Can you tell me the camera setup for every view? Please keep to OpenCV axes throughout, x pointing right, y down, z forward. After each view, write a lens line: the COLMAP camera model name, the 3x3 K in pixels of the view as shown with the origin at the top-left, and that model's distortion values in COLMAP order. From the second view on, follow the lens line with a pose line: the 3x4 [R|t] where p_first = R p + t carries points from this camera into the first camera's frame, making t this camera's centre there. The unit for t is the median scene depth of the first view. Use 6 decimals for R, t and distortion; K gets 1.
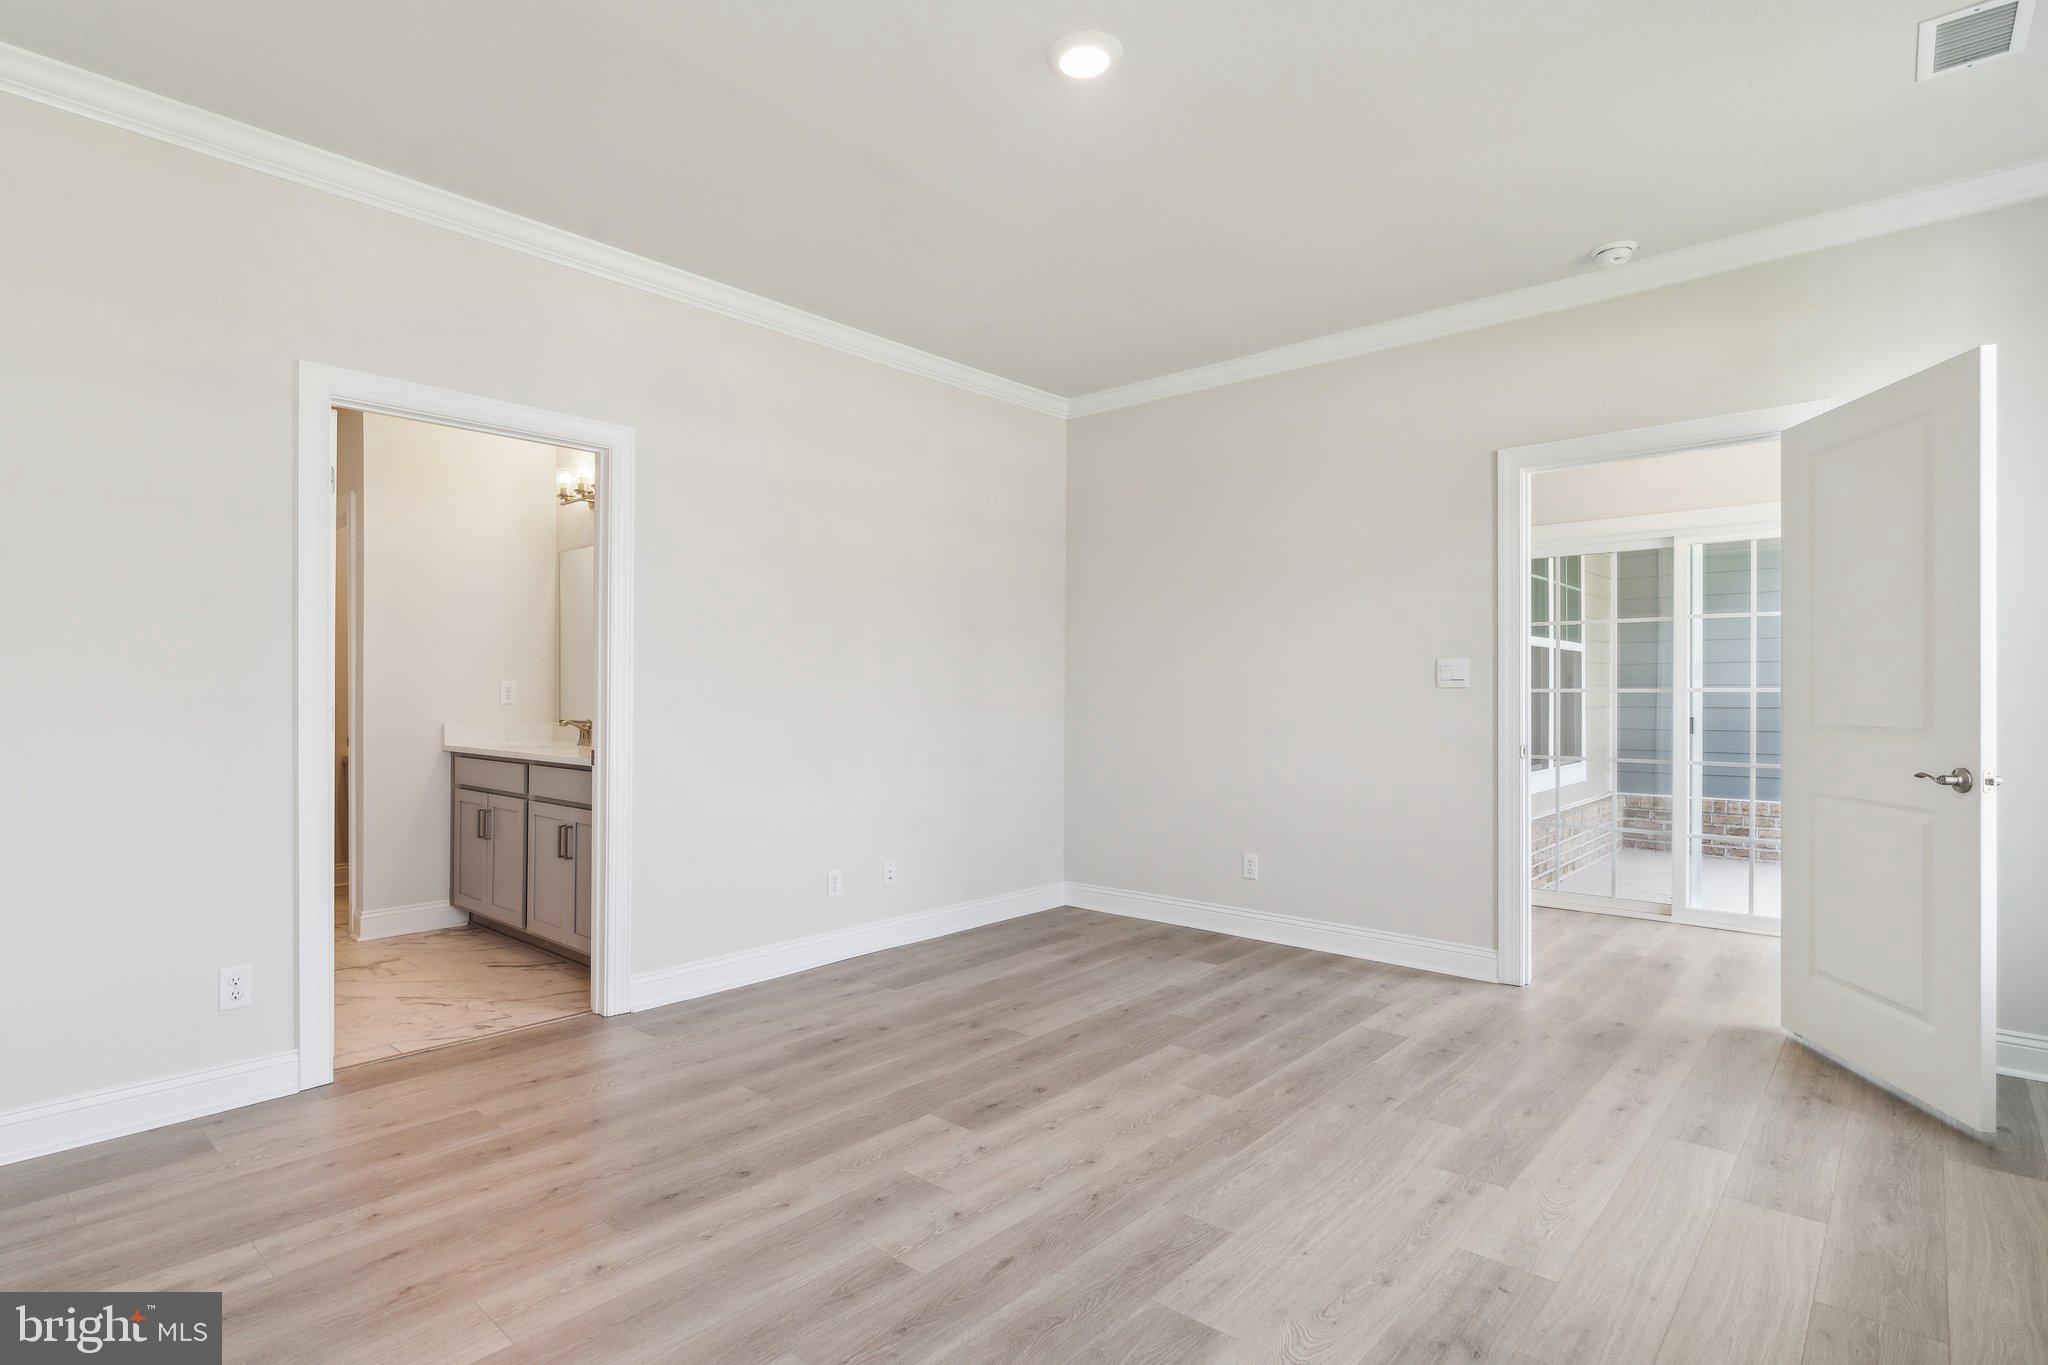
lens RADIAL K [[1006.5, 0, 989.6], [0, 1006.5, 686.9], [0, 0, 1]] dist [0.001032, 0.000125]
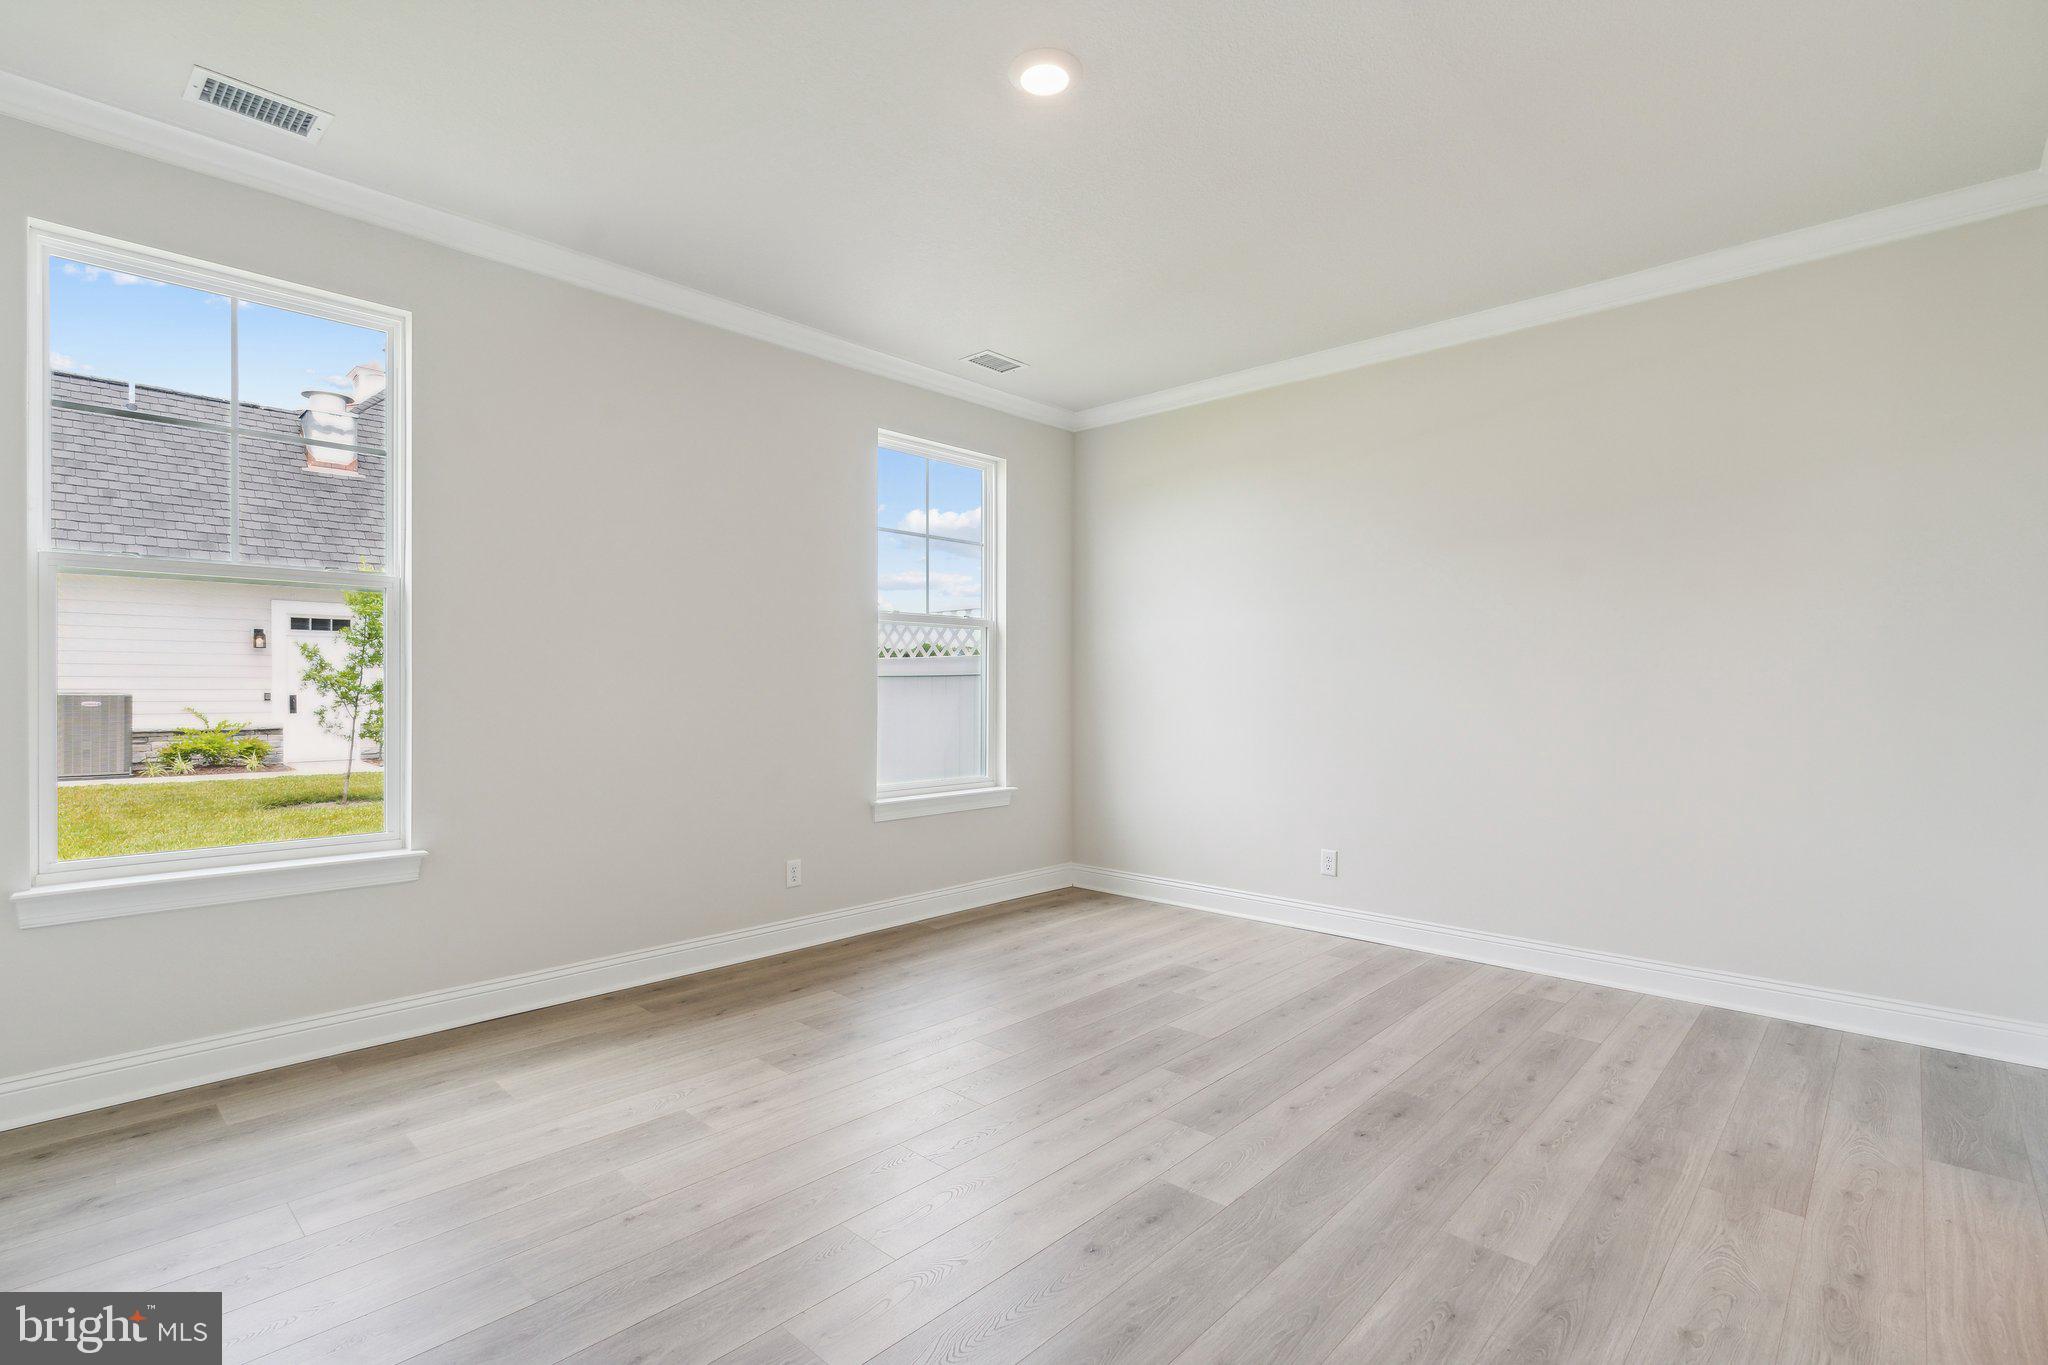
lens RADIAL K [[965.0, 0, 1006.8], [0, 965.0, 687.6], [0, 0, 1]] dist [-0.000597, 0.000131]
pose [[-0.999978, -0.004098, 0.005166, 0.128433], [-0.004135, 0.999965, -0.007320, 0.014466], [-0.005136, -0.007341, -0.999960, 1.989788]]
